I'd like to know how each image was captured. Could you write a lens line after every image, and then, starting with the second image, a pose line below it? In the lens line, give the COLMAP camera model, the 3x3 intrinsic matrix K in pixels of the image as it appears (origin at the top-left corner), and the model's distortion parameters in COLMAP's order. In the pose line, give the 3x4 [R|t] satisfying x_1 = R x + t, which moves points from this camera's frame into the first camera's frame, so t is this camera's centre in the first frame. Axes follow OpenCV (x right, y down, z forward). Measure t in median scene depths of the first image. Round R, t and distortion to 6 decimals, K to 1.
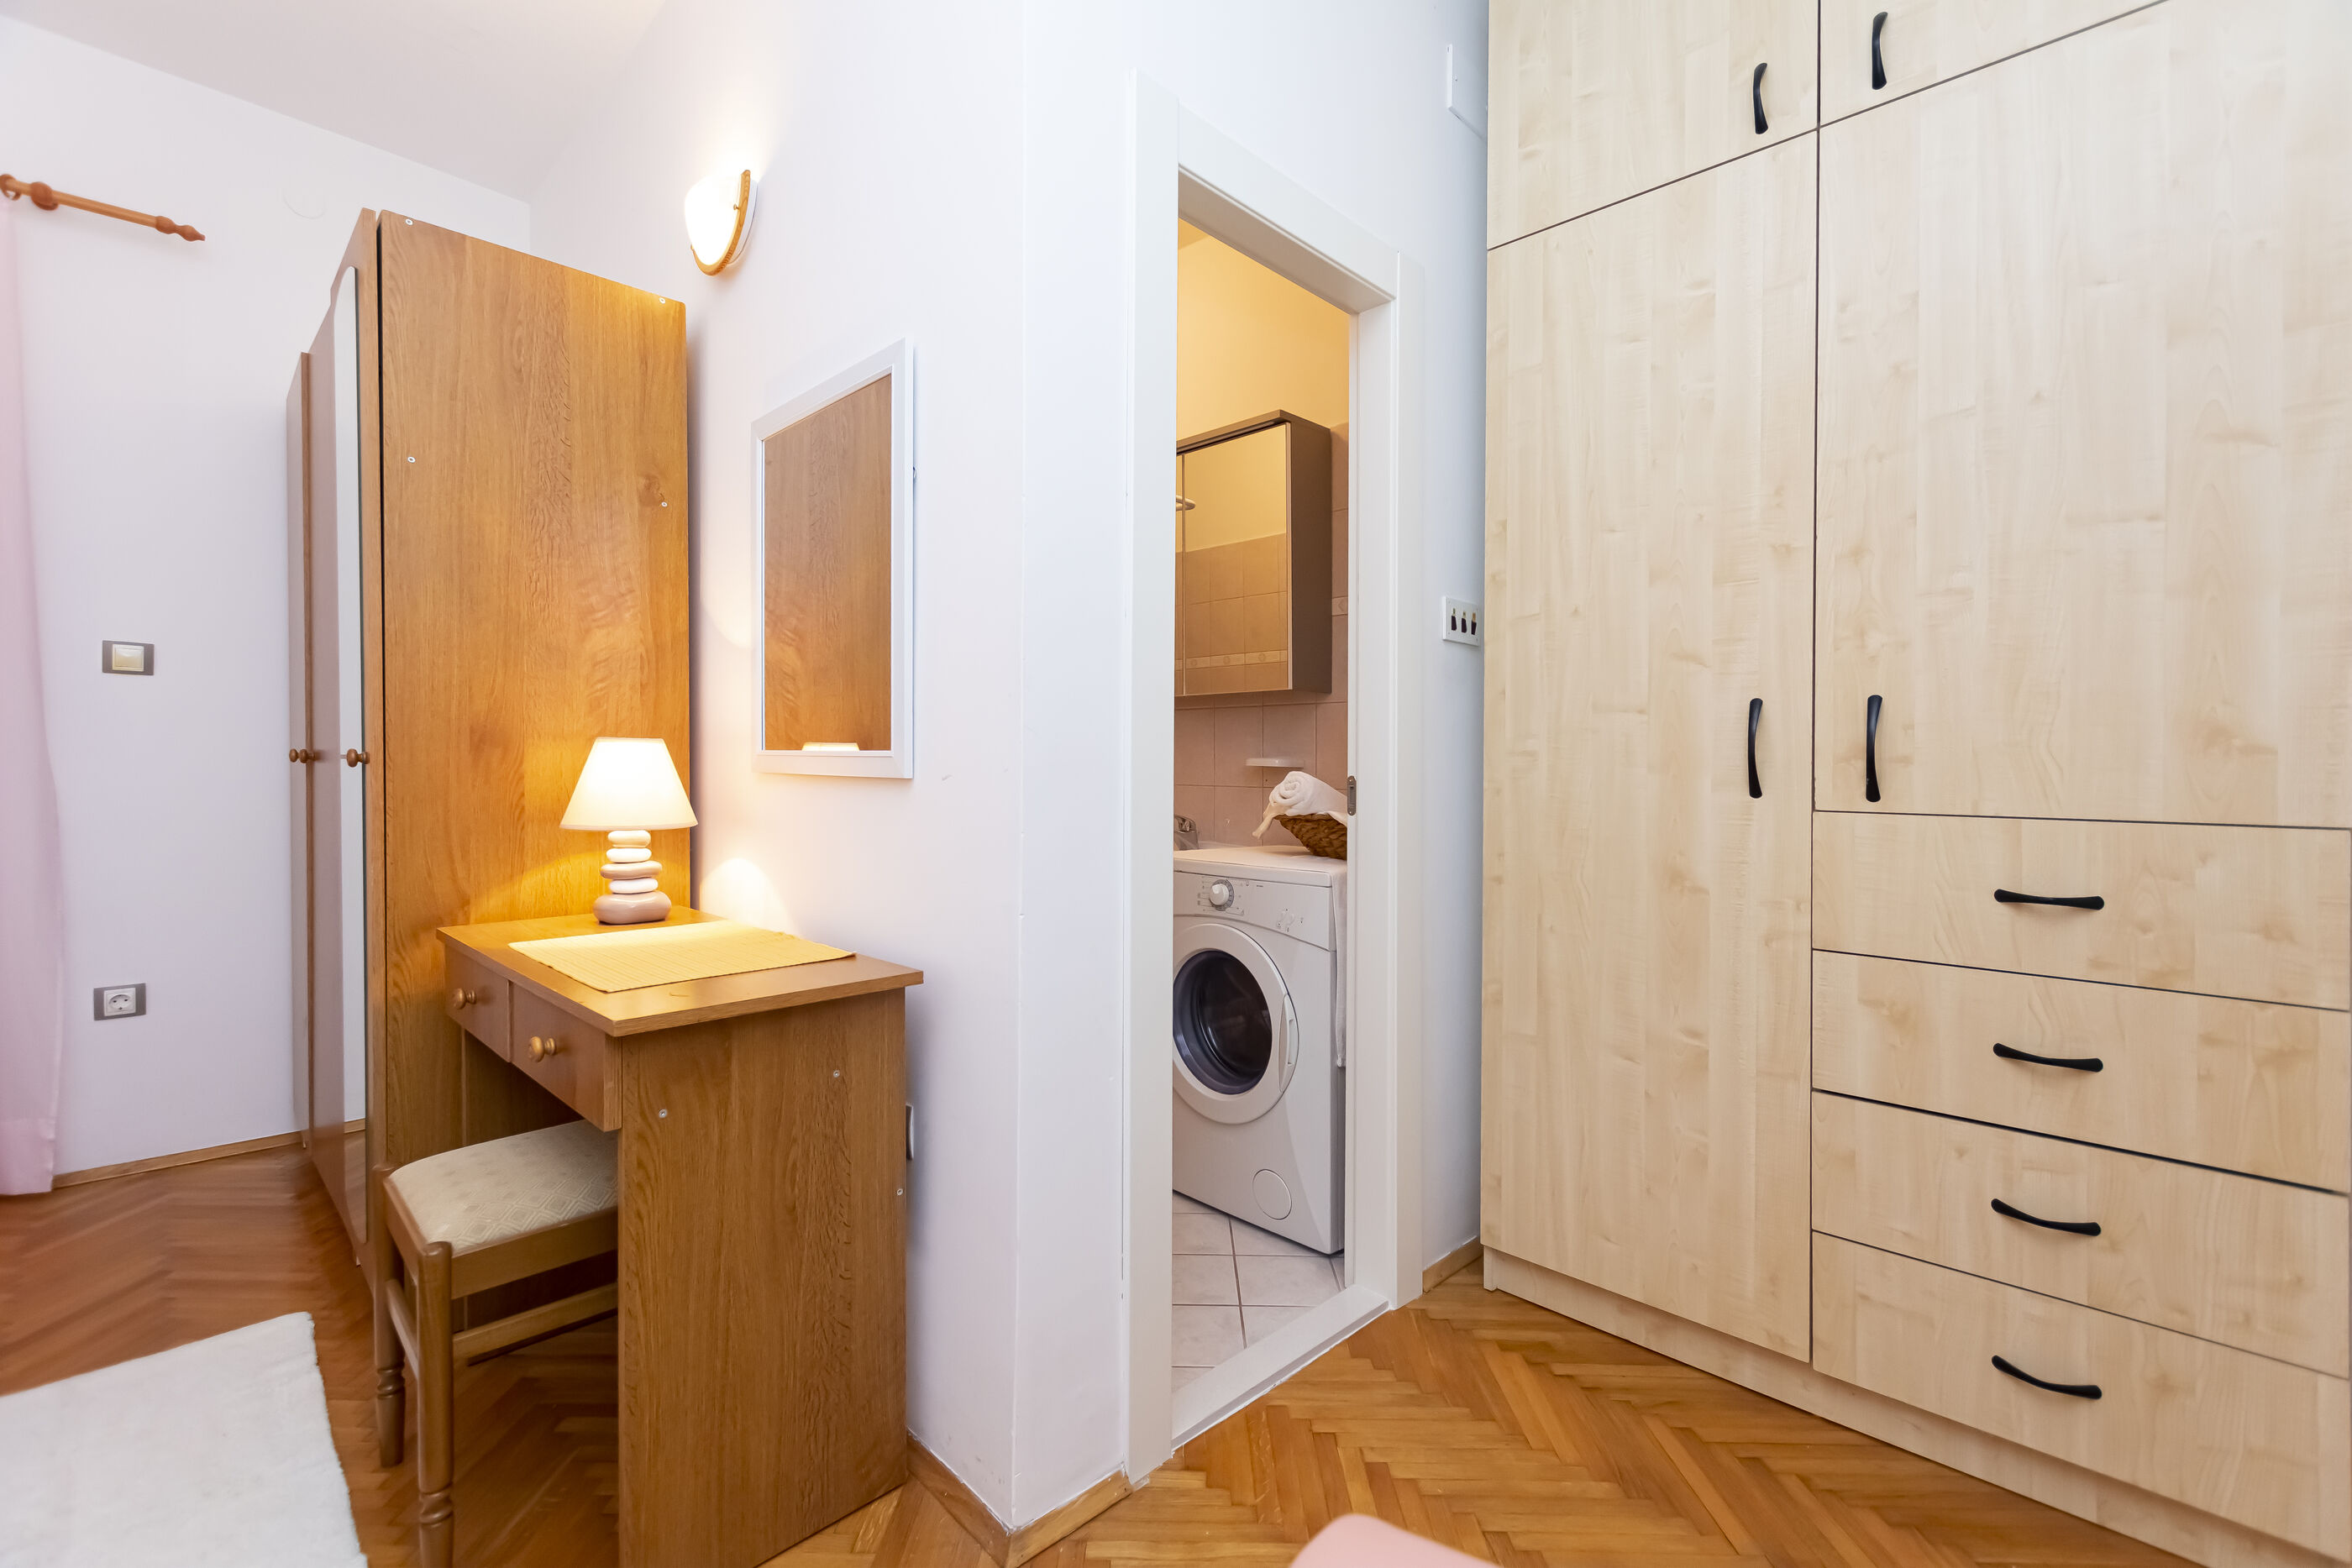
lens RADIAL K [[1002.9, 0, 1169.8], [0, 1002.9, 767.2], [0, 0, 1]] dist [0.000921, -0.000281]
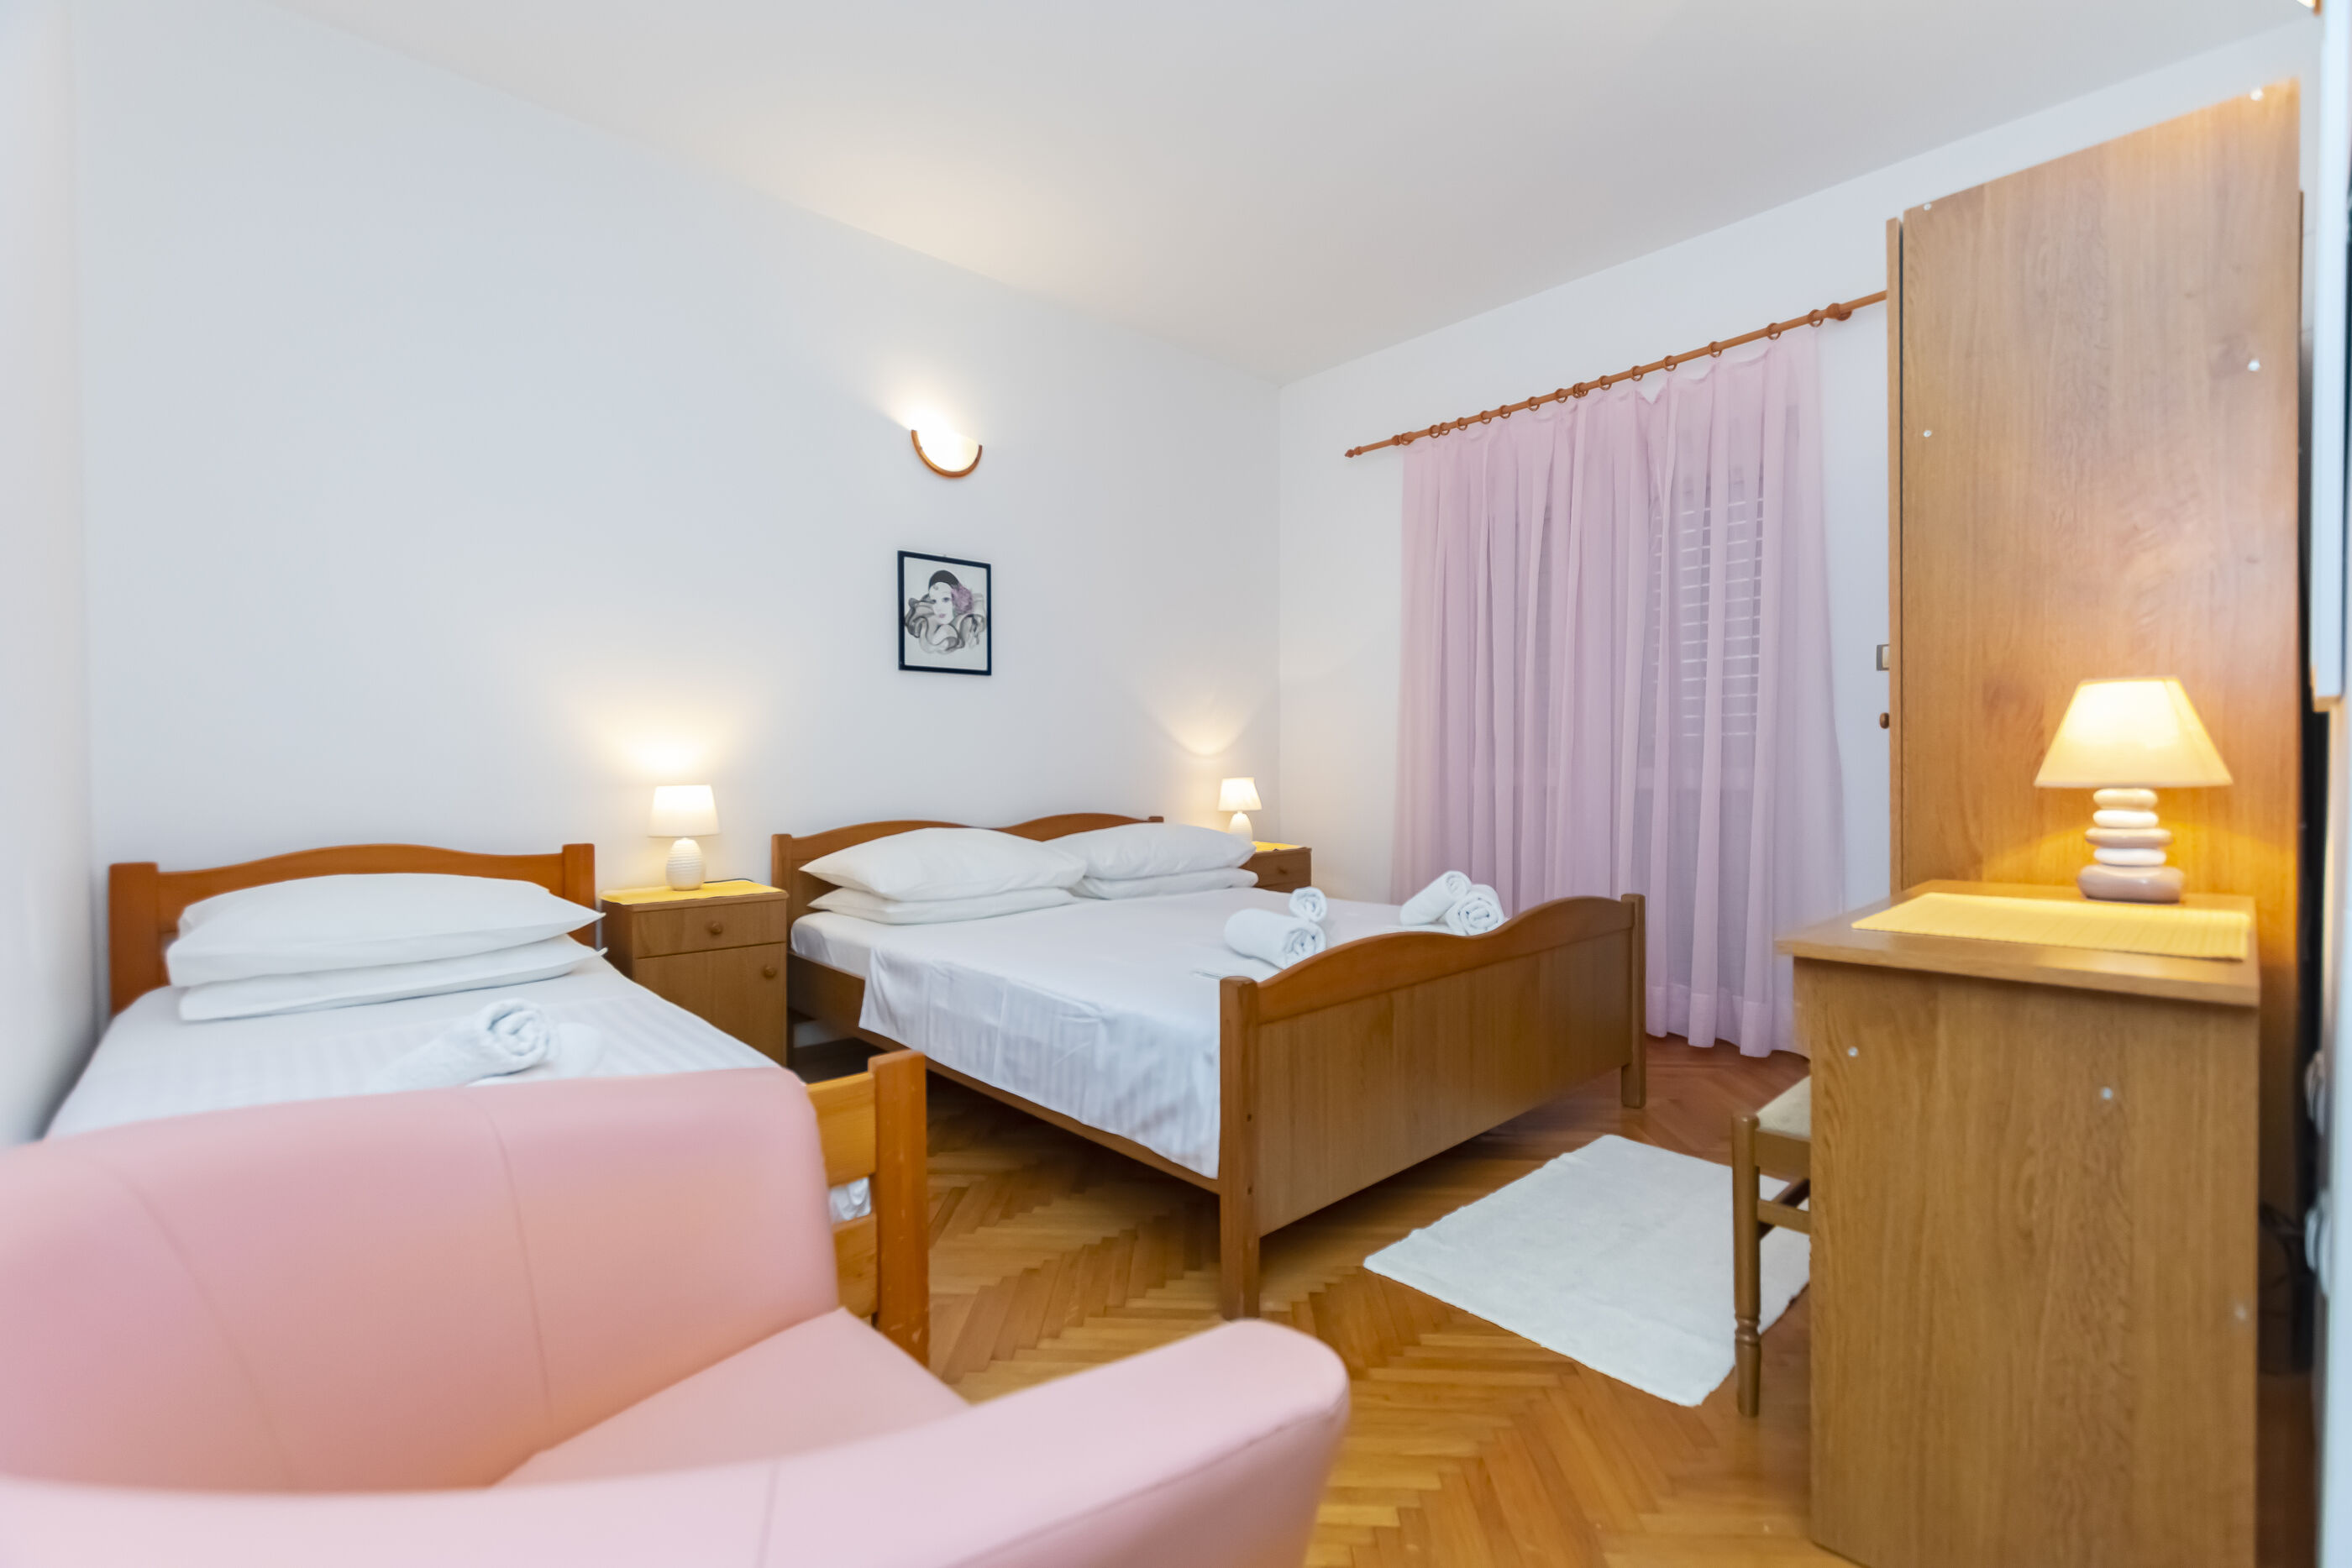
lens RADIAL K [[1017.6, 0, 1168.6], [0, 1017.6, 786.5], [0, 0, 1]] dist [-0.000979, -0.000420]
pose [[-0.047318, 0.006797, -0.998857, 0.345353], [0.010191, 0.999928, 0.006321, 0.047733], [0.998828, -0.009880, -0.047384, 0.252497]]
